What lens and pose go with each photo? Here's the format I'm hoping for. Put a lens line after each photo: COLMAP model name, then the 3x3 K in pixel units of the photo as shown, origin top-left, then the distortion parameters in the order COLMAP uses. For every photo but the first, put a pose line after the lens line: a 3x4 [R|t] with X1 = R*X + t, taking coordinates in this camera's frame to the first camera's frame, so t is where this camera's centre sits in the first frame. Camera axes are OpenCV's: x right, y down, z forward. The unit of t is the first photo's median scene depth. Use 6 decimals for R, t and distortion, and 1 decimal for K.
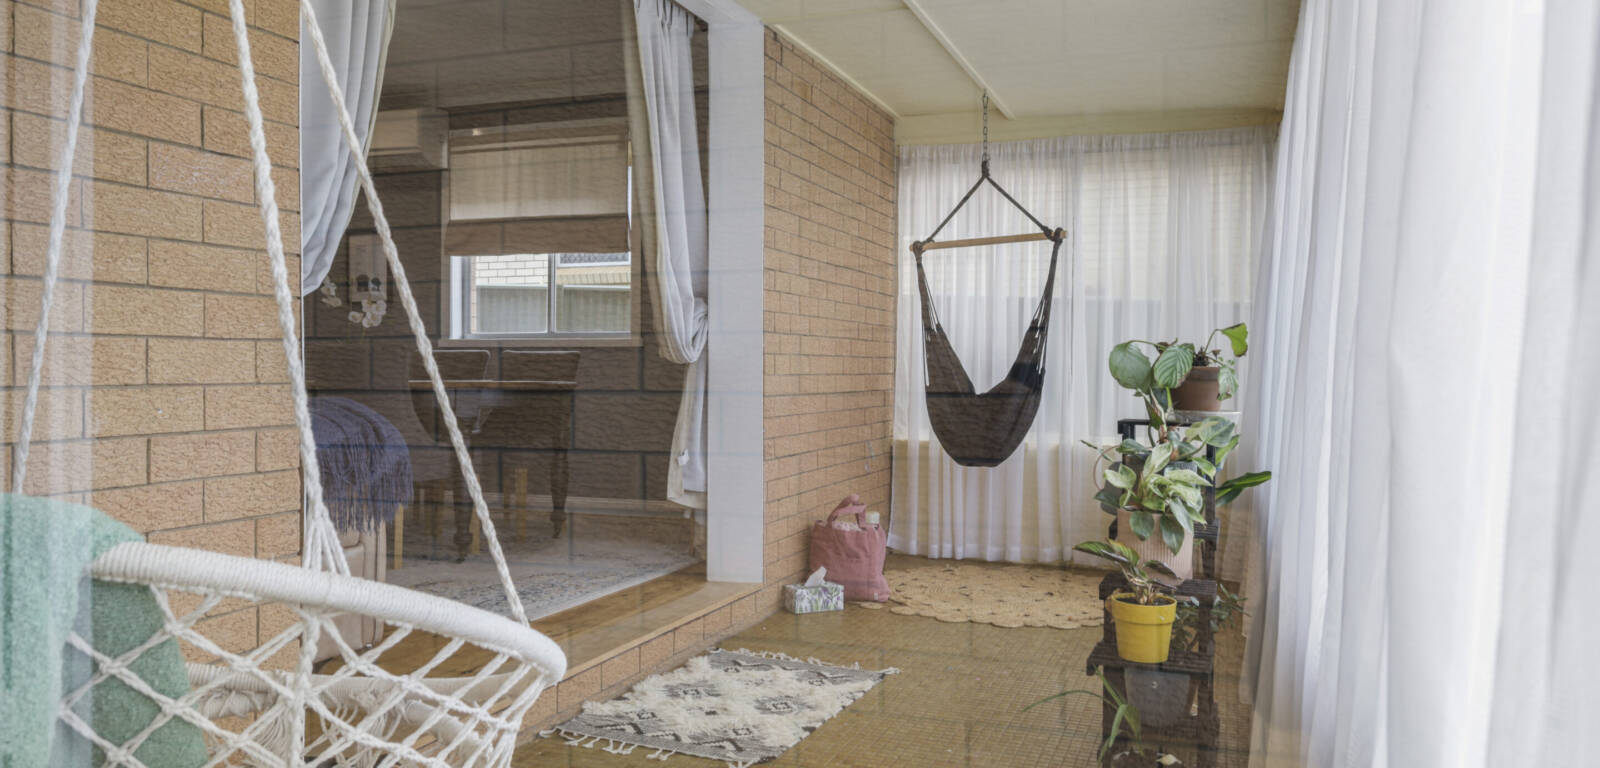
lens RADIAL K [[1183.0, 0, 800.0], [0, 1183.0, 384.0], [0, 0, 1]] dist [0.000320, 0.000055]
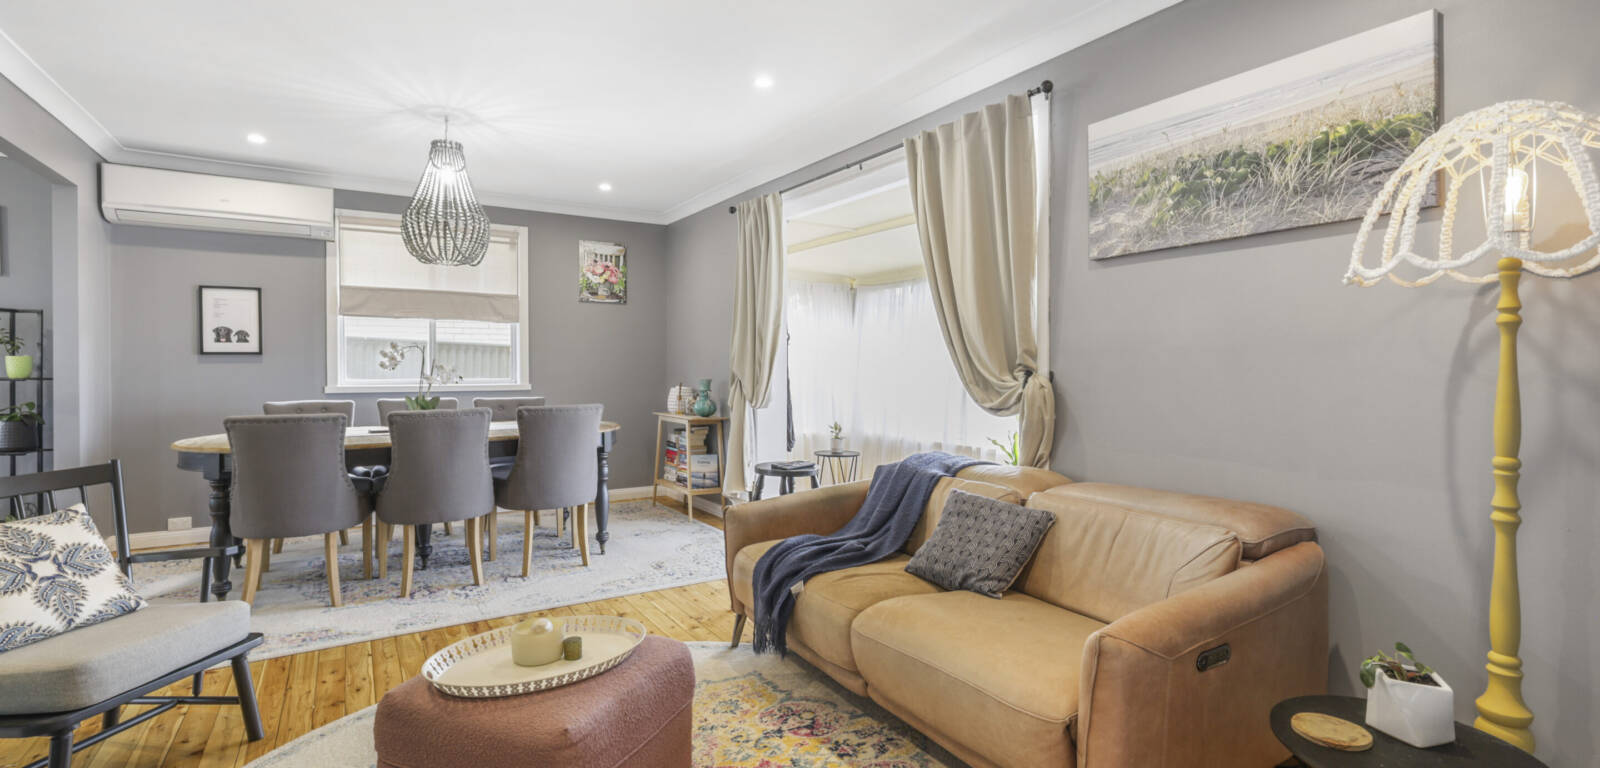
lens RADIAL K [[701.1, 0, 799.3], [0, 701.1, 366.9], [0, 0, 1]] dist [0.001115, 0.000235]
pose [[0.598227, -0.011596, 0.801243, -0.590412], [0.021447, 0.999769, -0.001544, -0.045651], [-0.801040, 0.018108, 0.598337, 0.213374]]
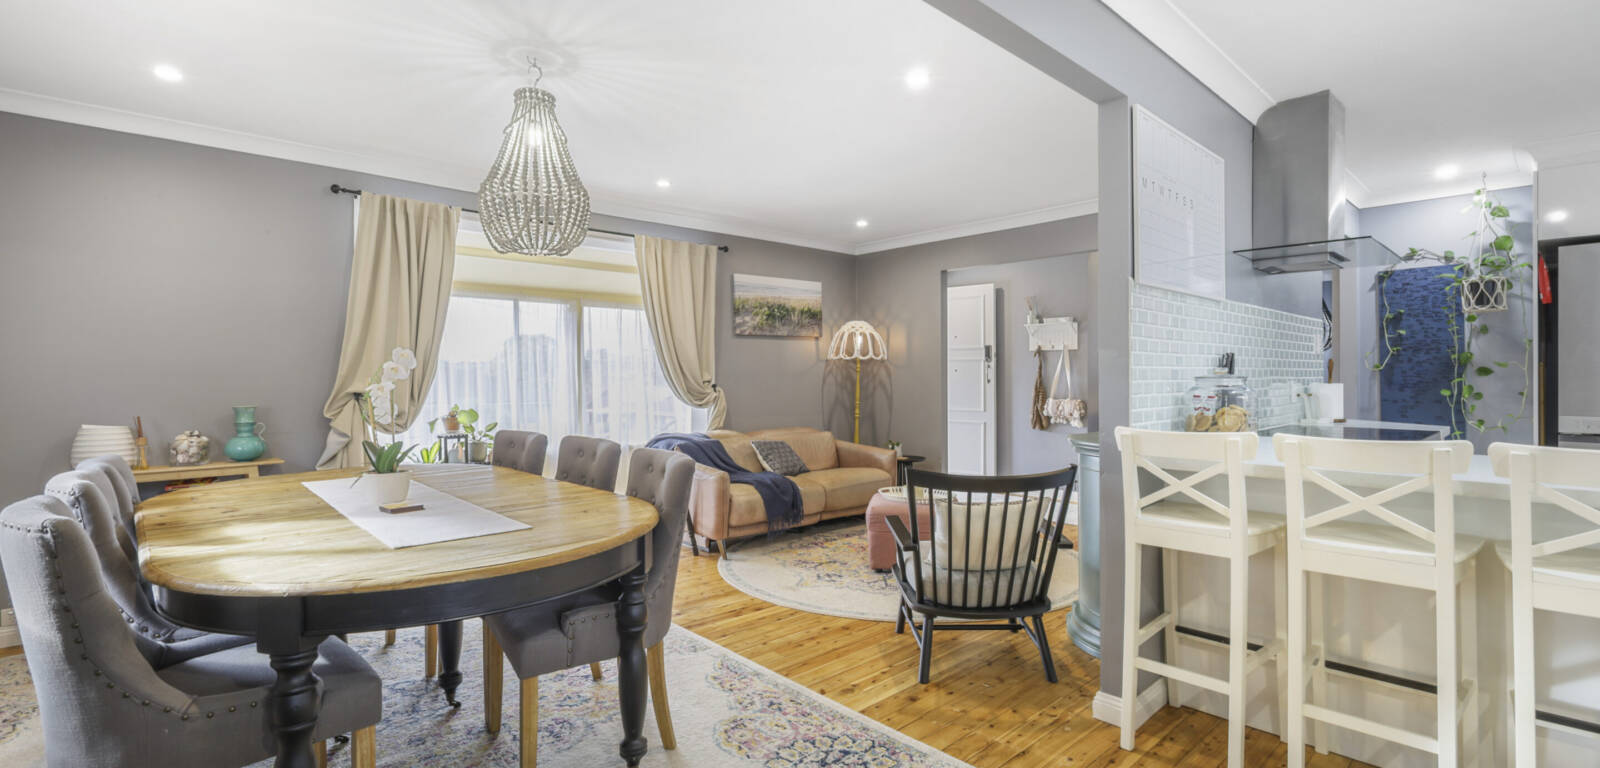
lens RADIAL K [[701.1, 0, 799.3], [0, 701.1, 366.9], [0, 0, 1]] dist [0.001115, 0.000235]
pose [[-0.890363, 0.001398, 0.455250, -0.640676], [0.004293, 0.999977, 0.005325, -0.065964], [-0.455232, 0.006695, -0.890348, 1.027664]]
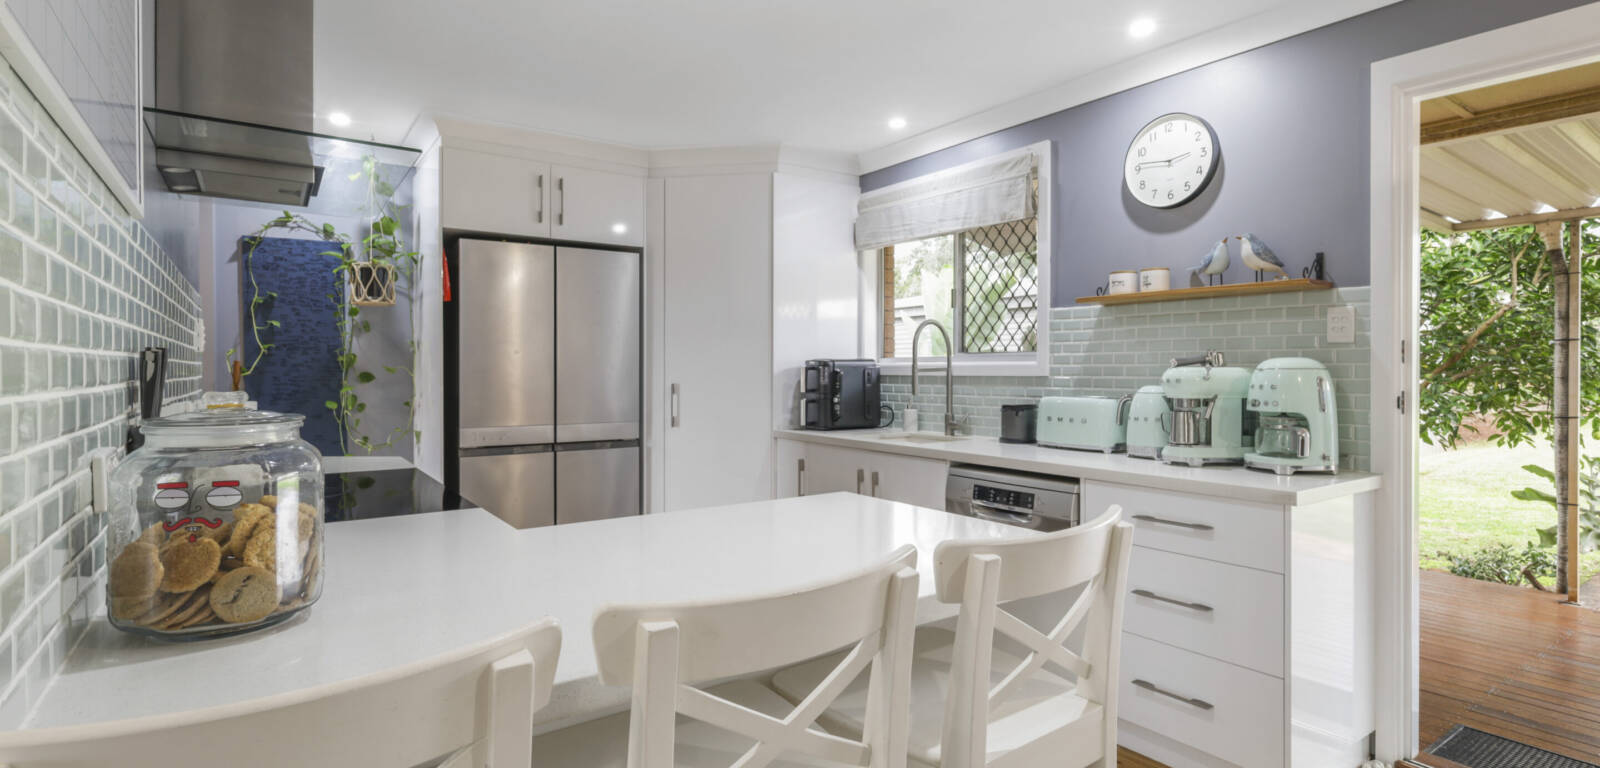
lens RADIAL K [[763.7, 0, 822.1], [0, 763.7, 378.4], [0, 0, 1]] dist [0.000464, 0.000585]
pose [[-0.558444, 0.005047, -0.829527, -0.618676], [-0.014109, 0.999779, 0.015581, -0.068879], [0.829423, 0.020405, -0.558249, 0.769948]]
